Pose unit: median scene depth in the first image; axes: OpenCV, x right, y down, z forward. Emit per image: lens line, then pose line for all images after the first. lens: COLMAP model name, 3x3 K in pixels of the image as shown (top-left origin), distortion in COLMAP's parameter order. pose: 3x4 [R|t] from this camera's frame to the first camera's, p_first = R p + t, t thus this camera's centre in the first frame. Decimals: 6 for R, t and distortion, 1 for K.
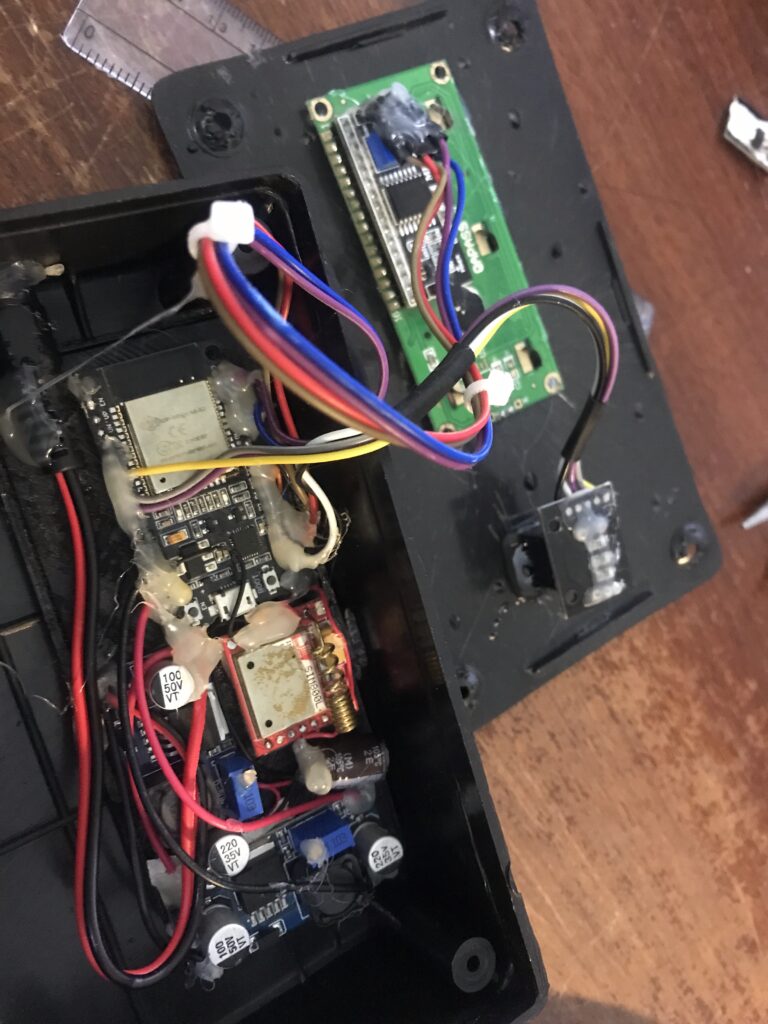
lens RADIAL K [[853.2, 0, 384.9], [0, 853.2, 506.9], [0, 0, 1]] dist [0.013429, -0.022369]
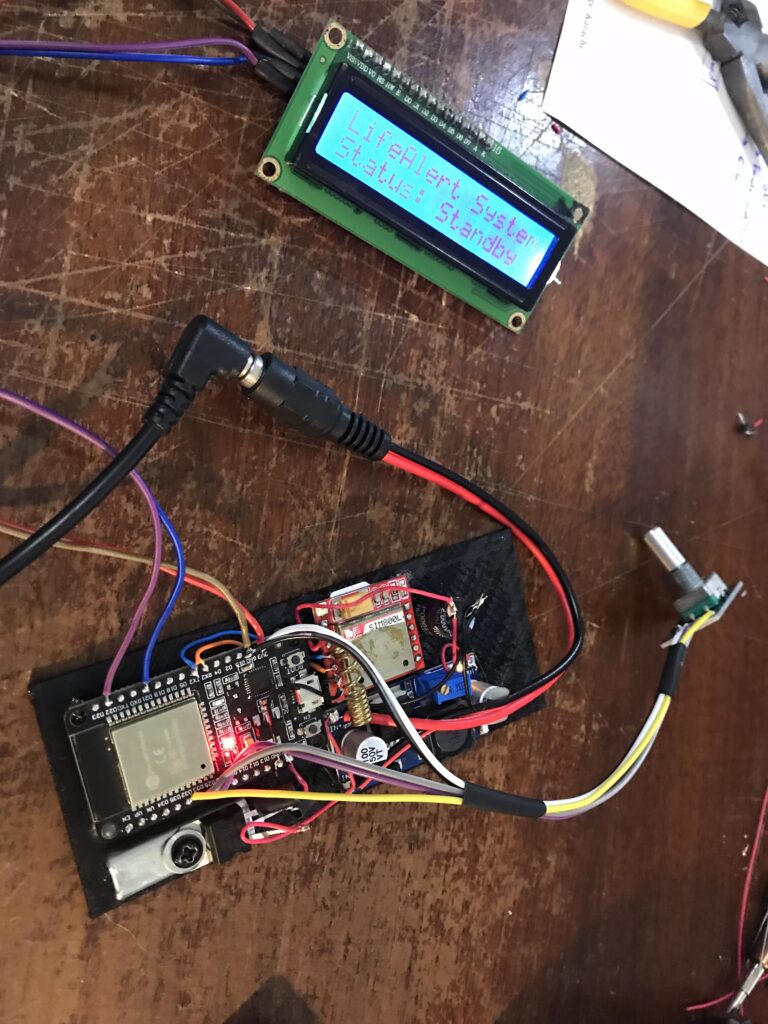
lens RADIAL K [[853.2, 0, 380.6], [0, 853.2, 513.8], [0, 0, 1]] dist [0.013429, -0.022369]
pose [[0.270643, -0.892830, -0.360008, 0.465712], [0.873015, 0.070026, 0.482639, -0.364824], [-0.405705, -0.444916, 0.798407, 0.148664]]
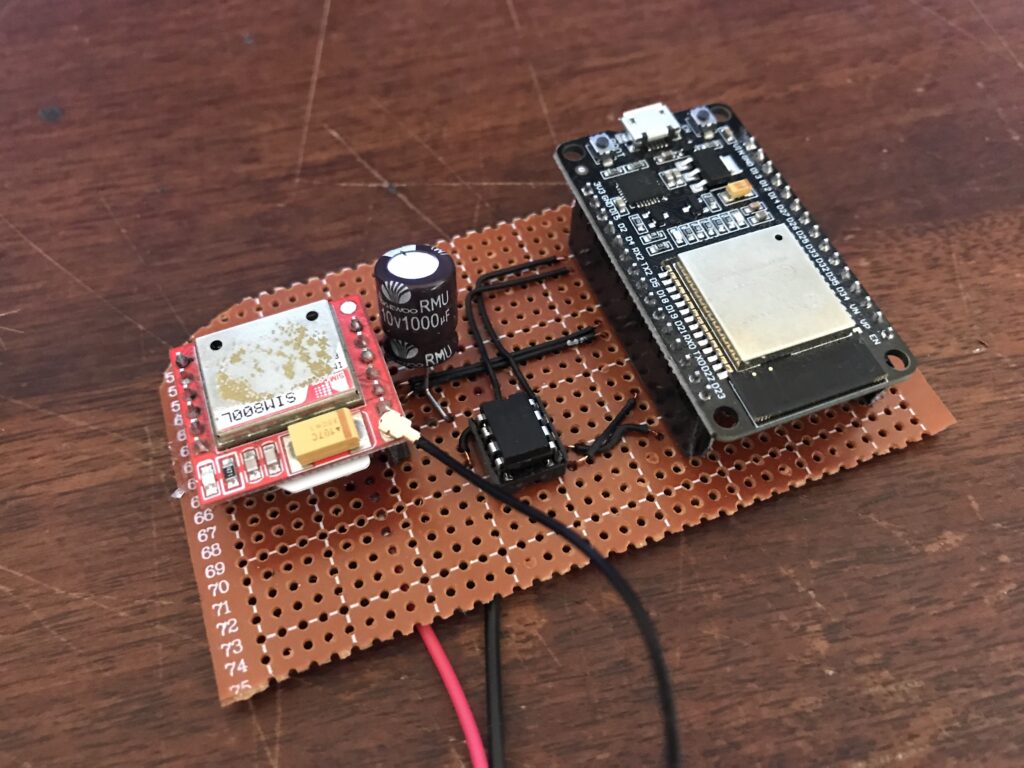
lens RADIAL K [[853.2, 0, 513.7], [0, 853.2, 393.7], [0, 0, 1]] dist [0.013429, -0.022369]
pose [[-0.898574, -0.204905, -0.388044, 0.173218], [-0.029120, -0.854494, 0.518644, -0.468587], [-0.437854, 0.477340, 0.761860, 0.575039]]
